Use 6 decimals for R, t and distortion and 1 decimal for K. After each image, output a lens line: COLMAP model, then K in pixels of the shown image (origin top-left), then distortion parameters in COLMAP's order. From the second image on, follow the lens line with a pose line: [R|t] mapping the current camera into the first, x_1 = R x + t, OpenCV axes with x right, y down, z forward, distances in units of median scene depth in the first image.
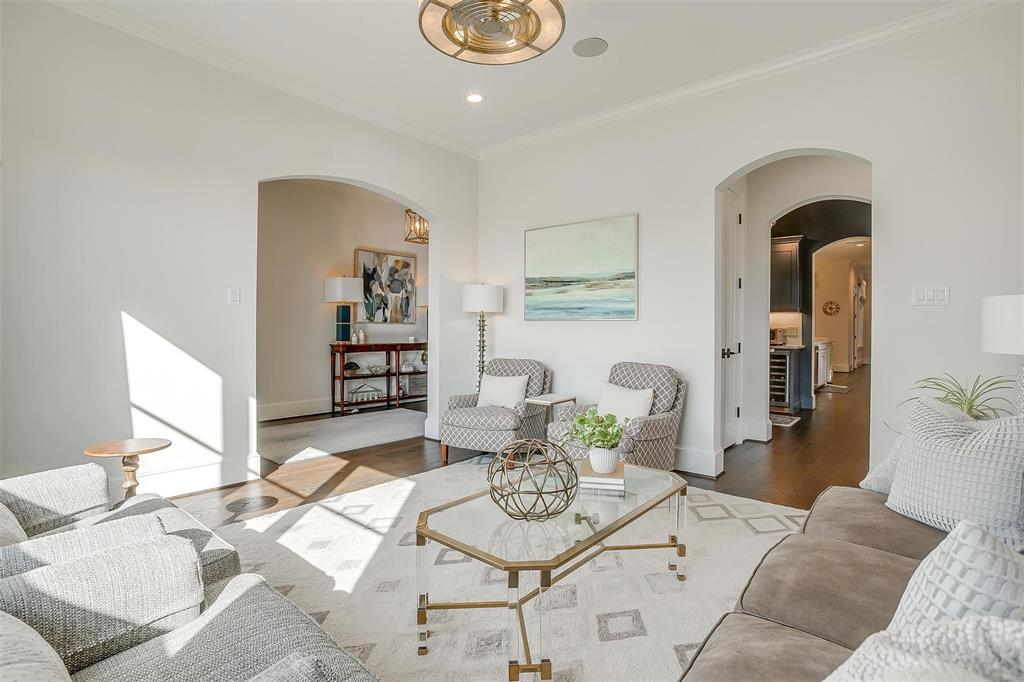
lens RADIAL K [[507.2, 0, 511.6], [0, 507.2, 327.9], [0, 0, 1]] dist [-0.056001, 0.032492]
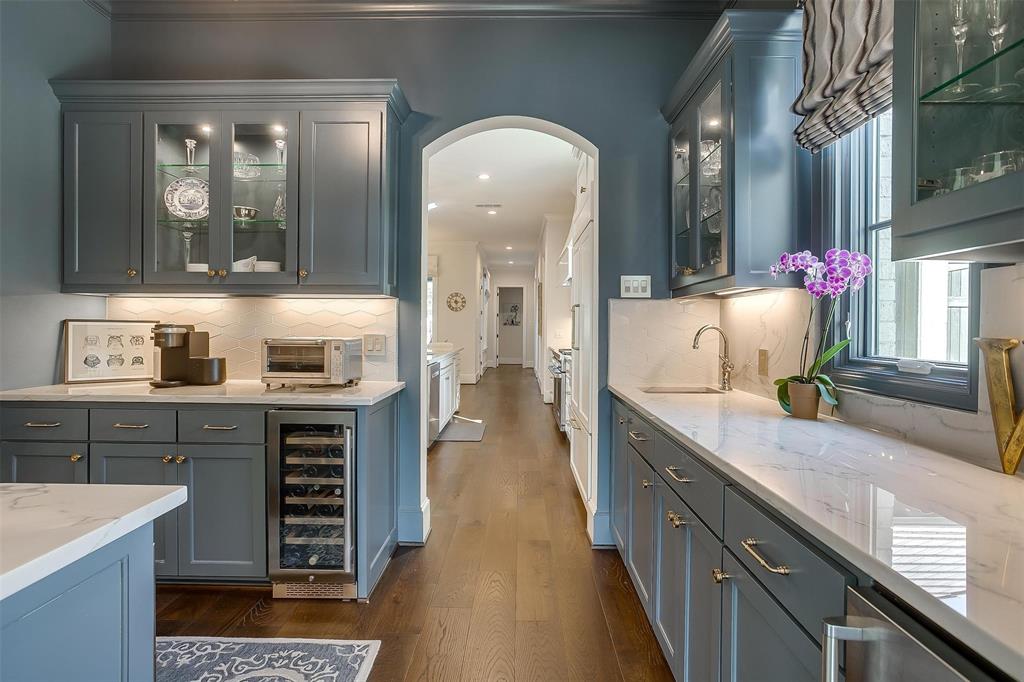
lens RADIAL K [[507.2, 0, 511.6], [0, 507.2, 327.9], [0, 0, 1]] dist [-0.056001, 0.032492]
pose [[0.775707, -0.004237, 0.631079, 0.403592], [-0.000029, 0.999977, 0.006750, -0.009026], [-0.631093, -0.005254, 0.775690, 0.641290]]
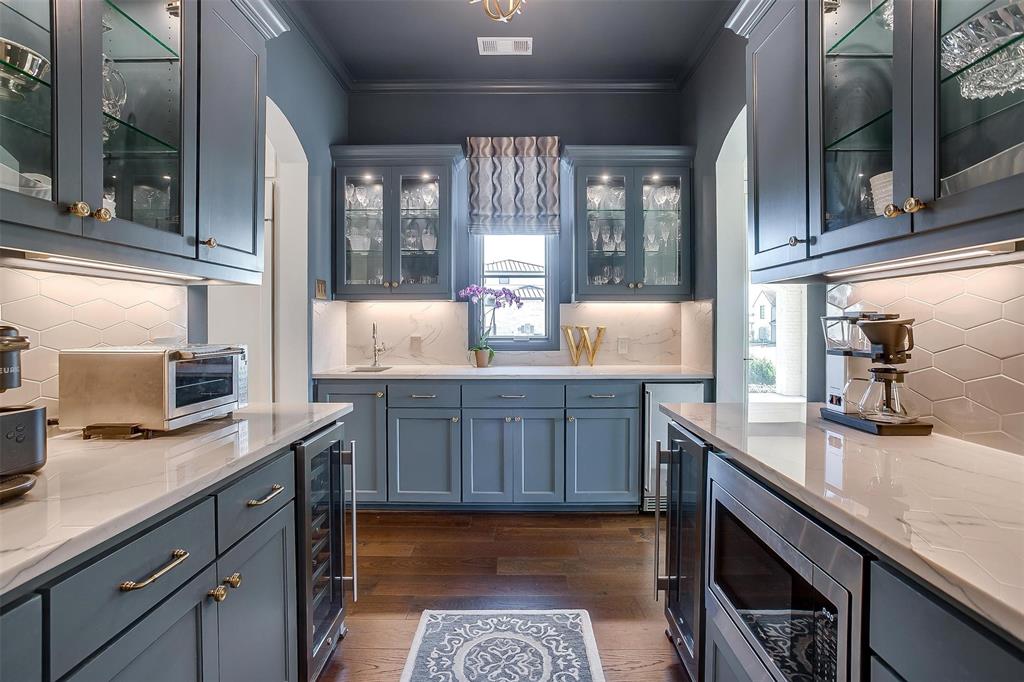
lens RADIAL K [[507.2, 0, 511.6], [0, 507.2, 327.9], [0, 0, 1]] dist [-0.056001, 0.032492]
pose [[-0.631162, -0.011507, 0.775566, 0.261117], [0.003109, 0.999844, 0.017365, -0.010866], [-0.775645, 0.013371, -0.631028, 1.026240]]
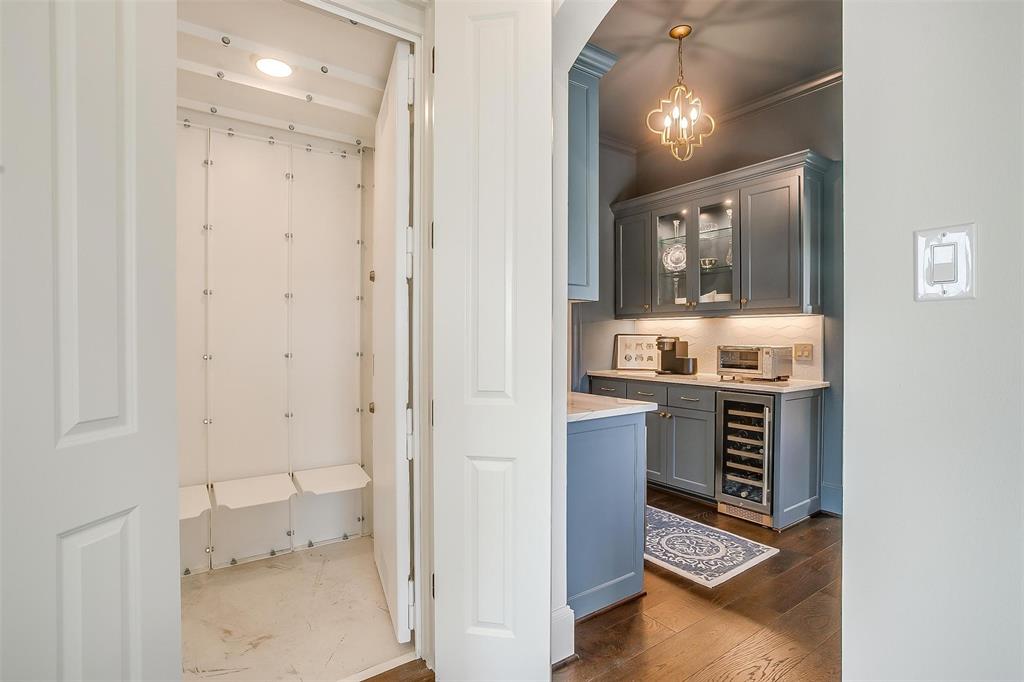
lens RADIAL K [[507.2, 0, 511.6], [0, 507.2, 327.9], [0, 0, 1]] dist [-0.056001, 0.032492]
pose [[0.967904, -0.008599, -0.251173, 0.412002], [0.003636, 0.999789, -0.020214, -0.008115], [0.251294, 0.018652, 0.967731, 0.457525]]
